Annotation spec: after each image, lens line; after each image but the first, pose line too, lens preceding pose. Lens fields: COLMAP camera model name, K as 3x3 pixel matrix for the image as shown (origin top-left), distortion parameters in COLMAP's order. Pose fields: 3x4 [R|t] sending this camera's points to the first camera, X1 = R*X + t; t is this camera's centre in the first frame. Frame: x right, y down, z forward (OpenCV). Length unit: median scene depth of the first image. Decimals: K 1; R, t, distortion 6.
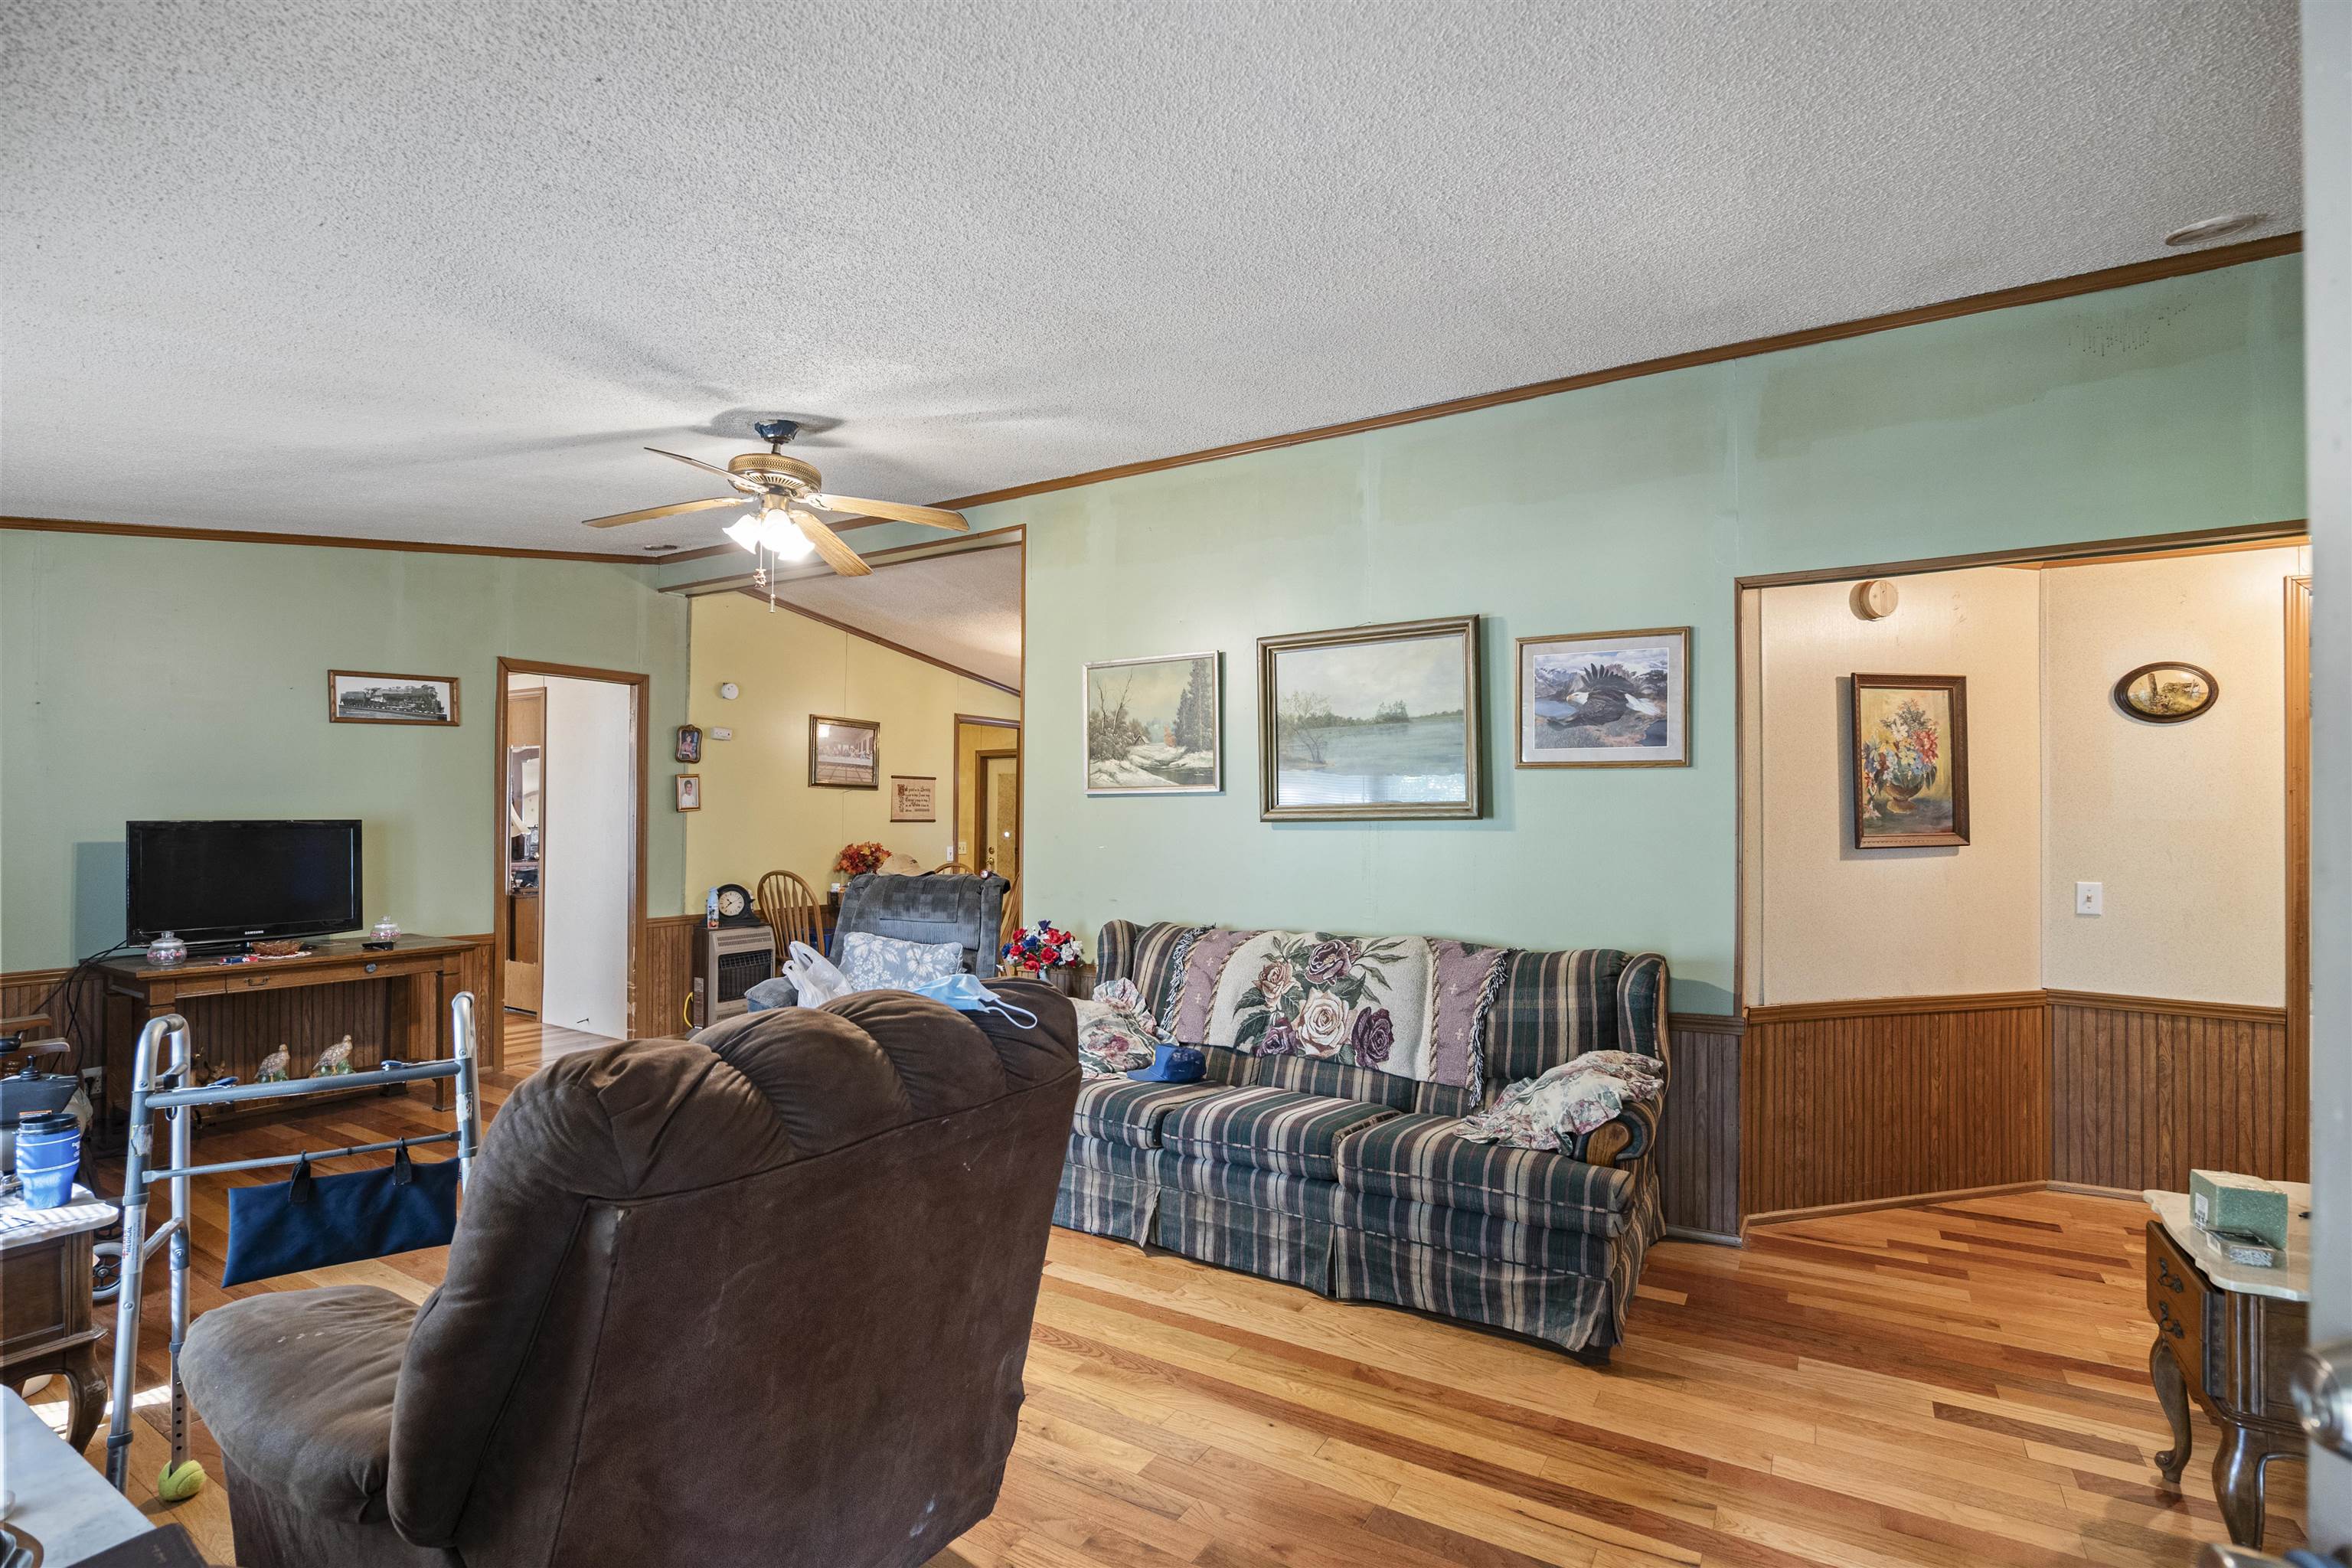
lens RADIAL K [[1099.9, 0, 1179.3], [0, 1099.9, 799.9], [0, 0, 1]] dist [-0.025068, 0.006303]
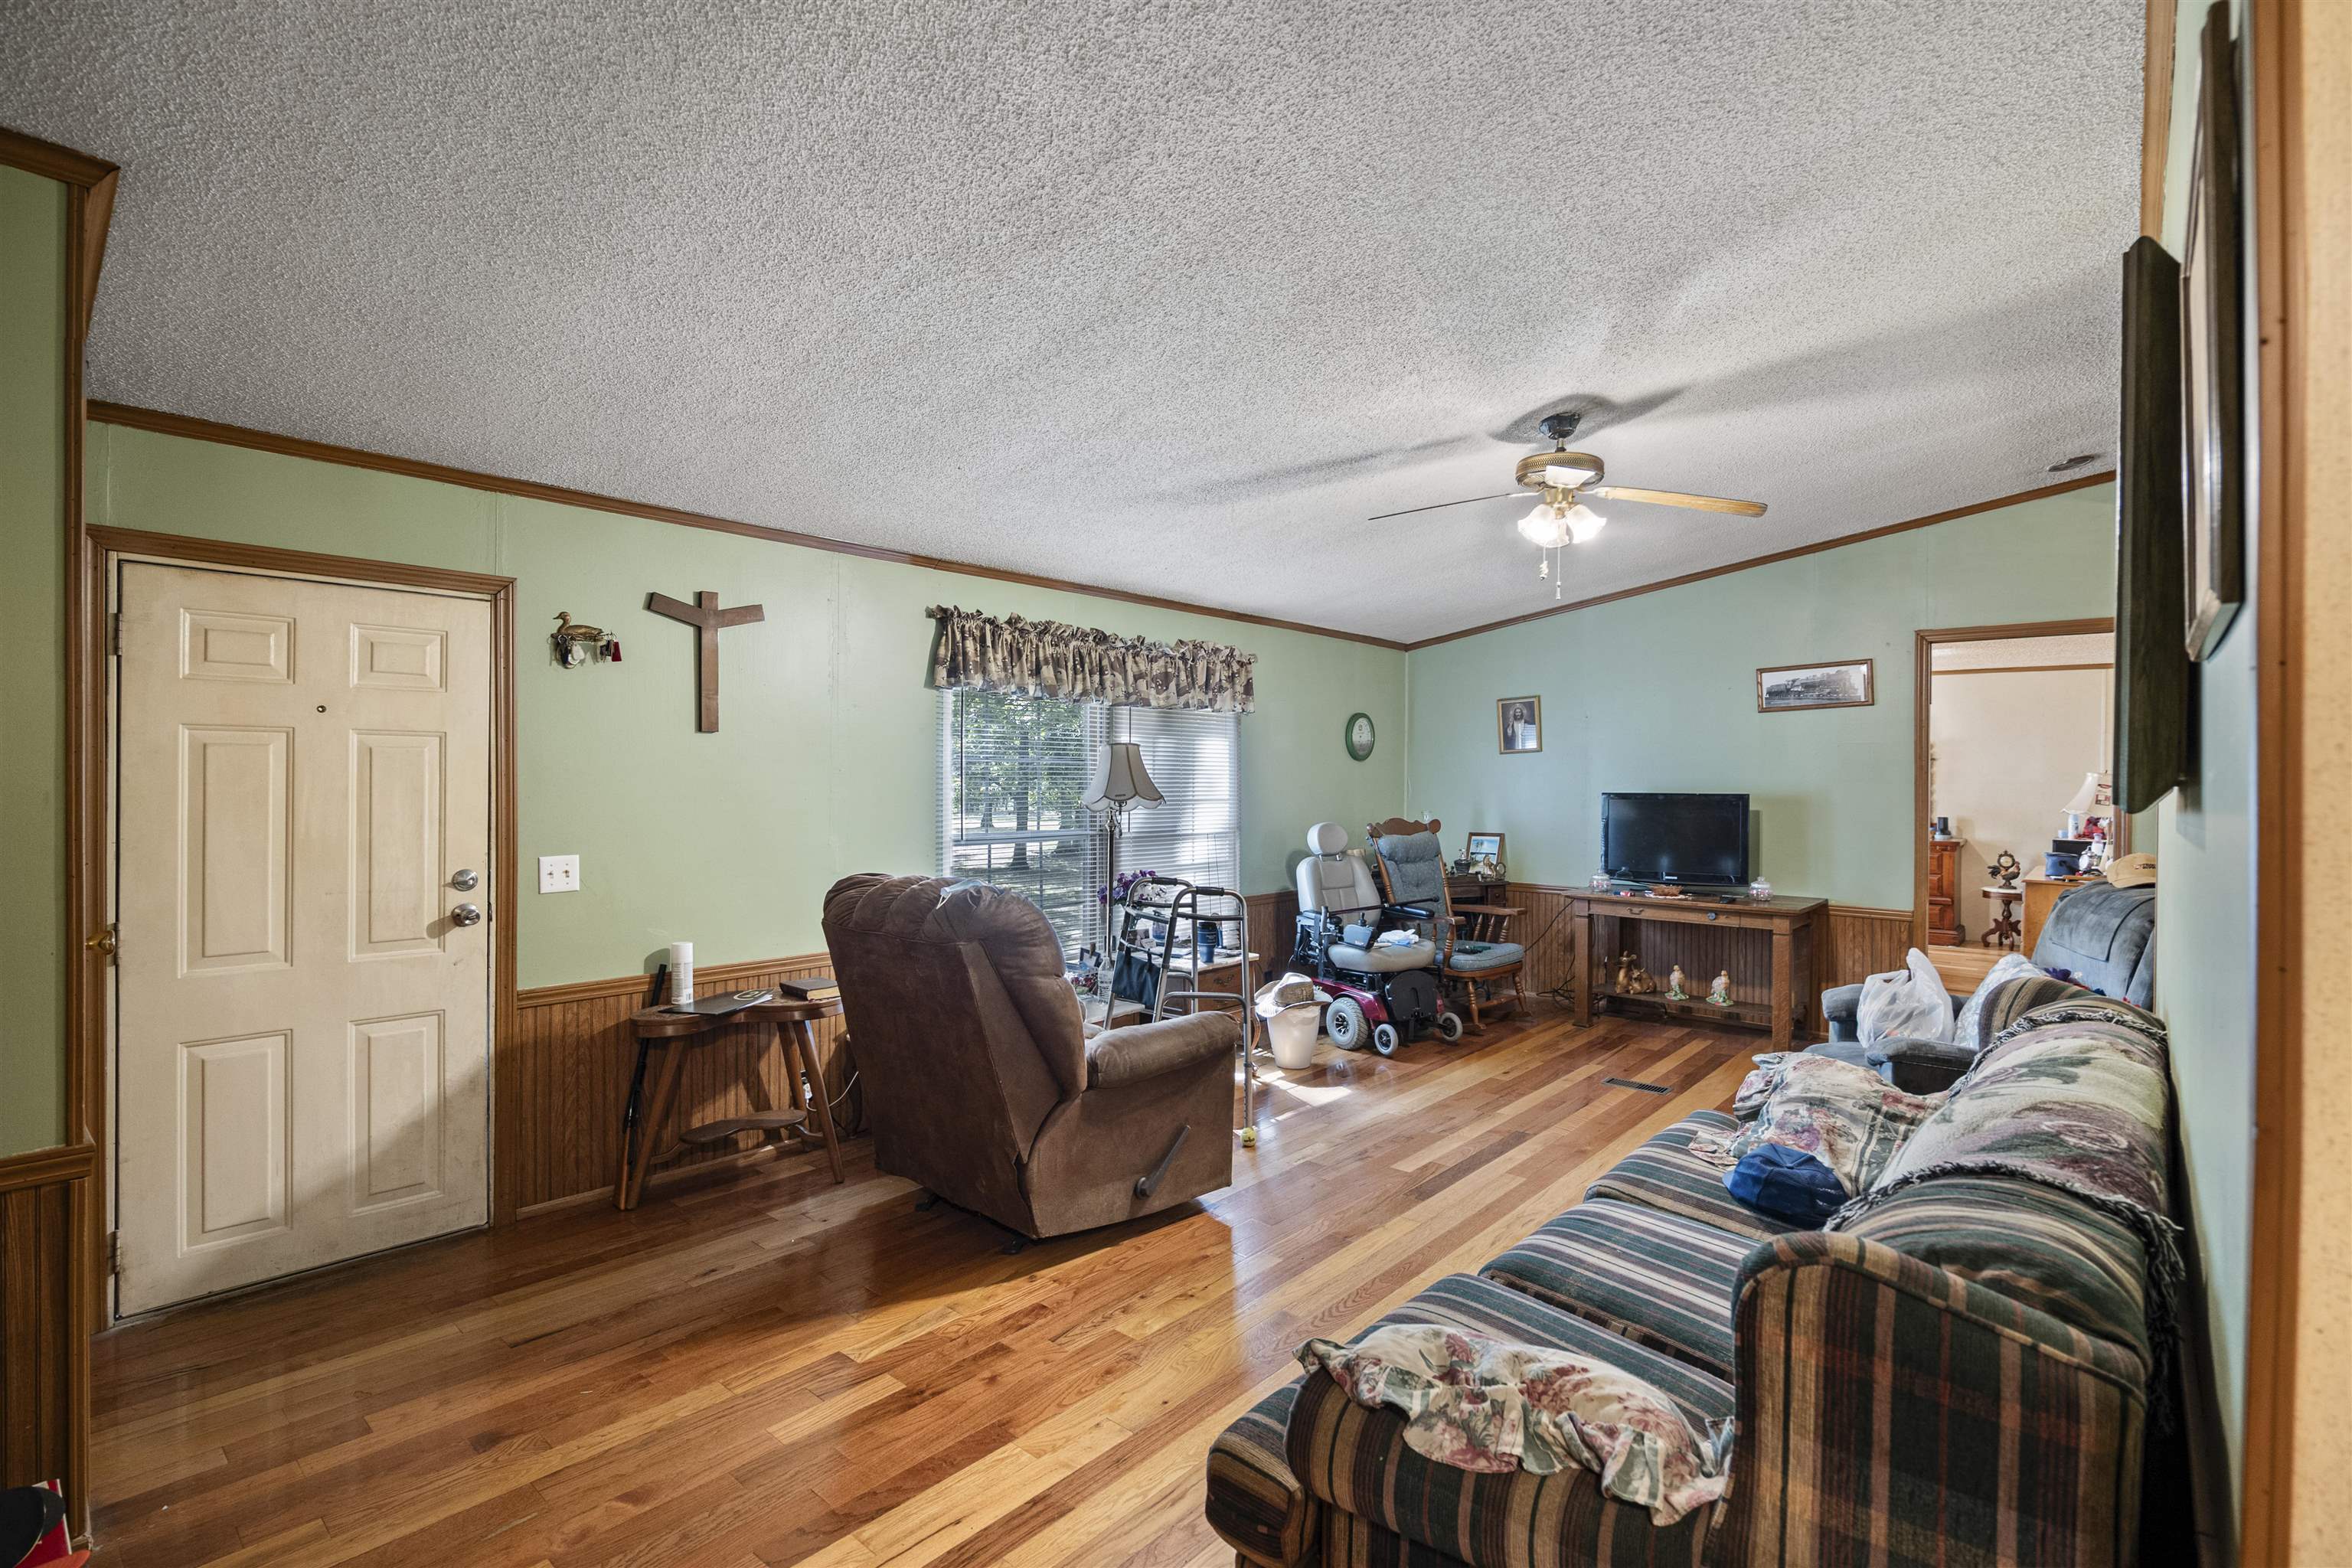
lens RADIAL K [[1099.4, 0, 1181.5], [0, 1099.4, 767.8], [0, 0, 1]] dist [-0.023451, 0.006111]
pose [[-0.175063, -0.011408, -0.984491, 0.387060], [0.006062, 0.999901, -0.012665, 0.000894], [0.984538, -0.008186, -0.174977, 0.434617]]
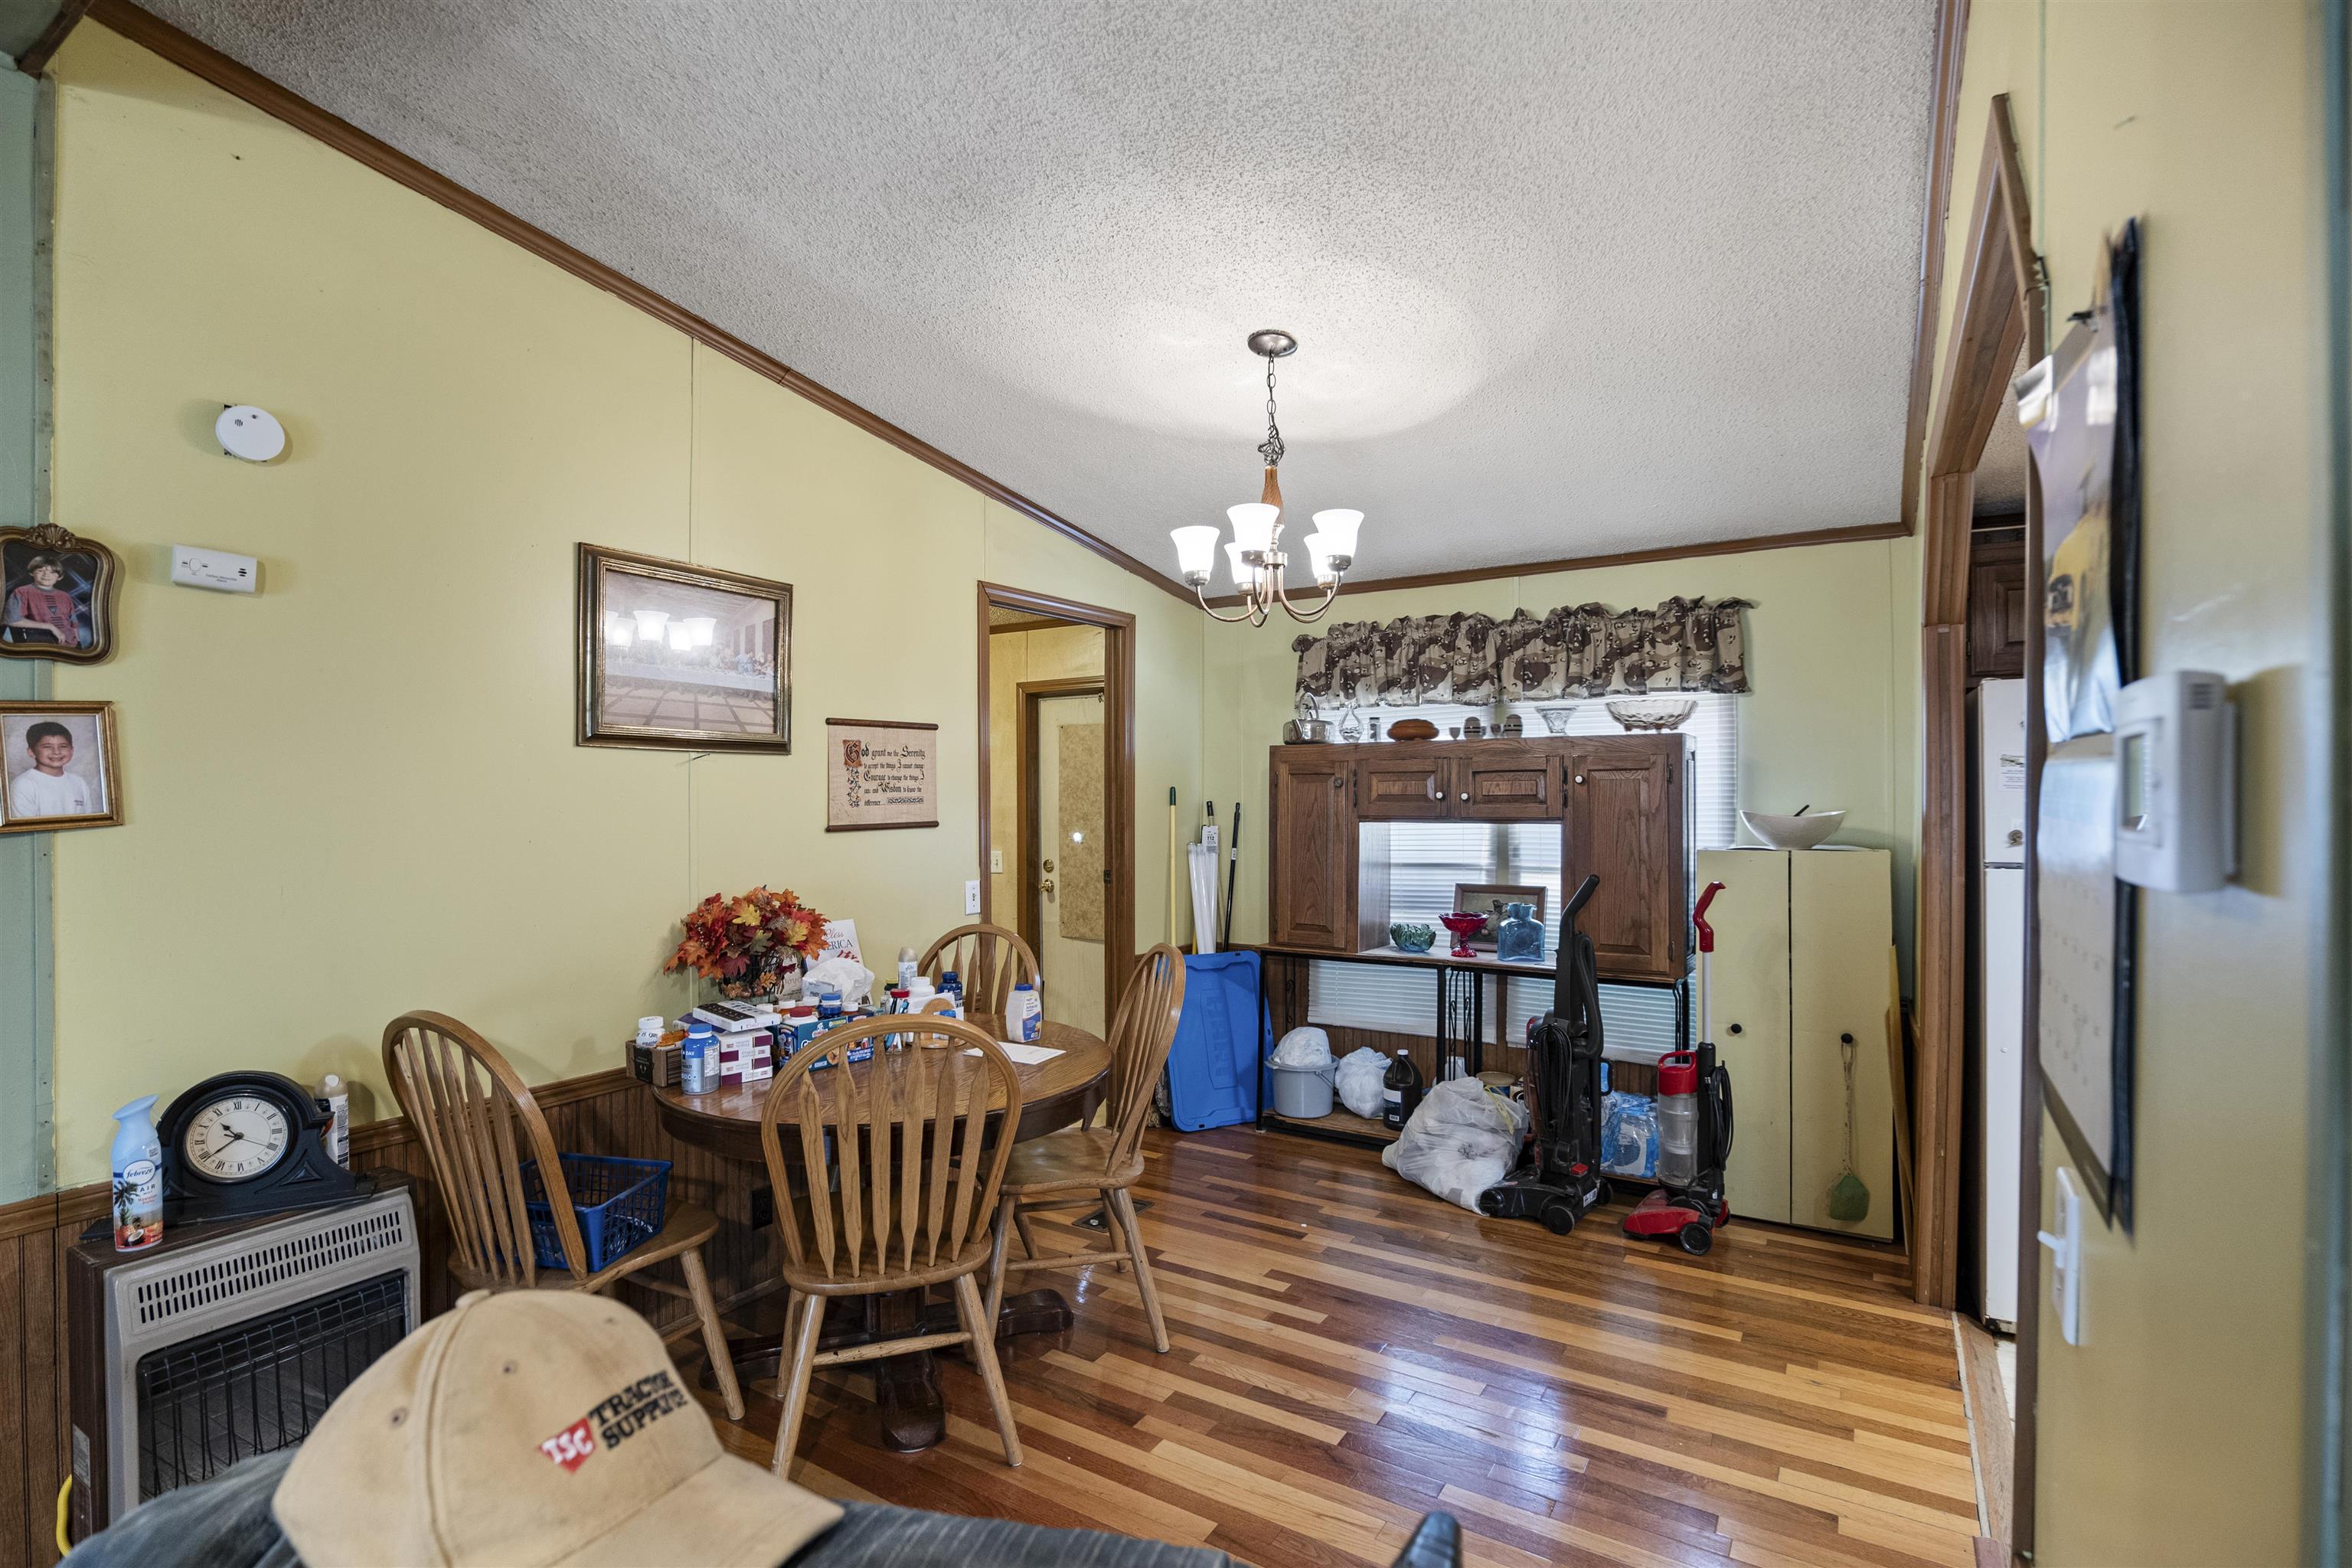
lens RADIAL K [[1099.4, 0, 1181.5], [0, 1099.4, 767.8], [0, 0, 1]] dist [-0.023451, 0.006111]
pose [[0.999782, -0.010624, -0.017994, -0.147720], [0.010627, 0.999944, 0.000066, -0.002812], [0.017992, -0.000257, 0.999838, 0.712621]]
